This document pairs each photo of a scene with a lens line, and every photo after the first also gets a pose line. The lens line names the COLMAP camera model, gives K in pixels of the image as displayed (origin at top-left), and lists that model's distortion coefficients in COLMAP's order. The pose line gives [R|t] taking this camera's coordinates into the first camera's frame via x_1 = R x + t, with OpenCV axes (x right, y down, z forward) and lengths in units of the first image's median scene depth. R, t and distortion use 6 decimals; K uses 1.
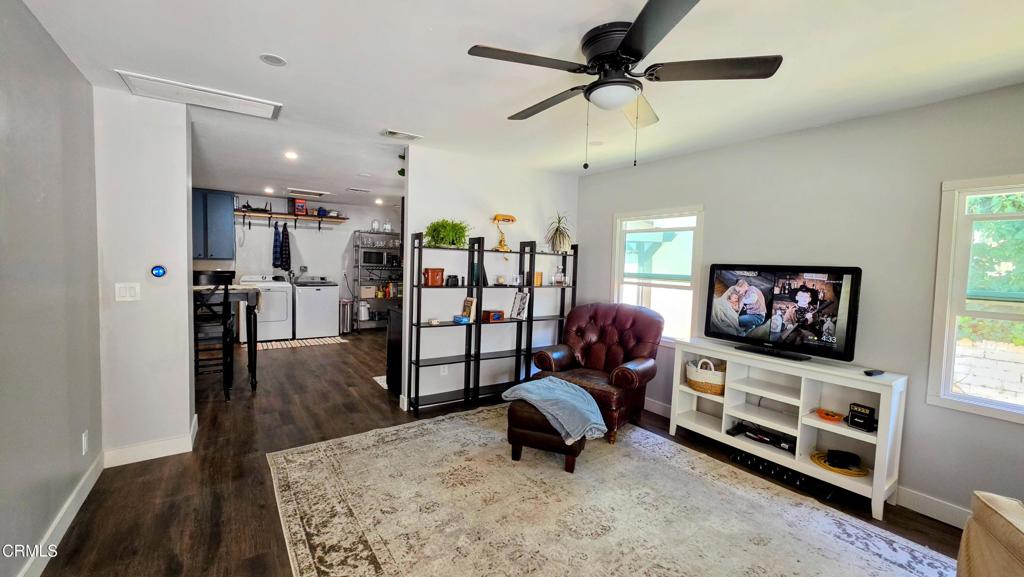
lens RADIAL K [[409.3, 0, 508.8], [0, 409.3, 283.7], [0, 0, 1]] dist [-0.003921, 0.000561]
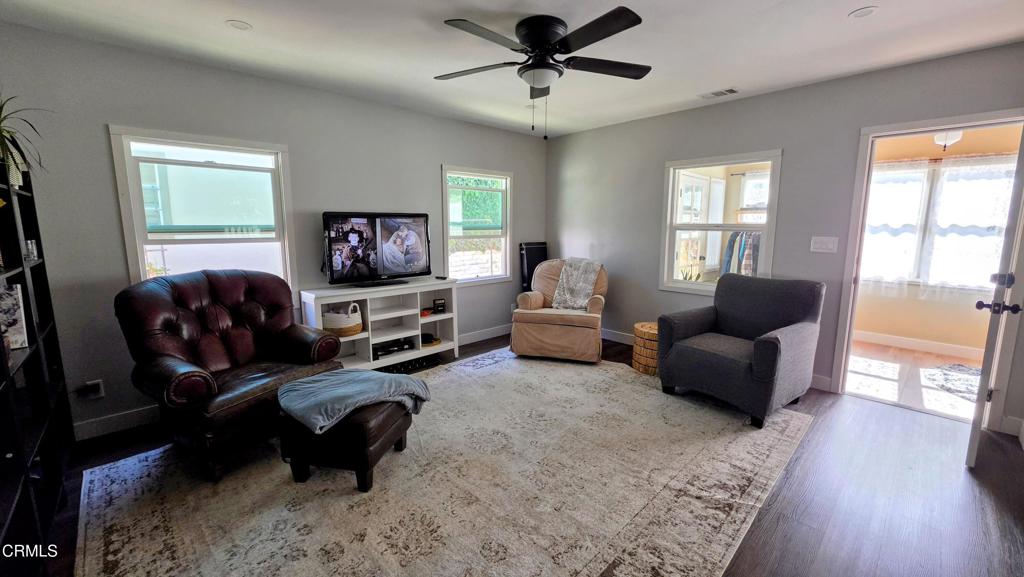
lens RADIAL K [[409.3, 0, 509.2], [0, 409.3, 282.8], [0, 0, 1]] dist [-0.003921, 0.000561]
pose [[-0.161804, -0.175586, 0.971076, -0.507691], [0.044851, 0.981718, 0.184983, -0.037915], [-0.985803, 0.073485, -0.150971, 0.643849]]
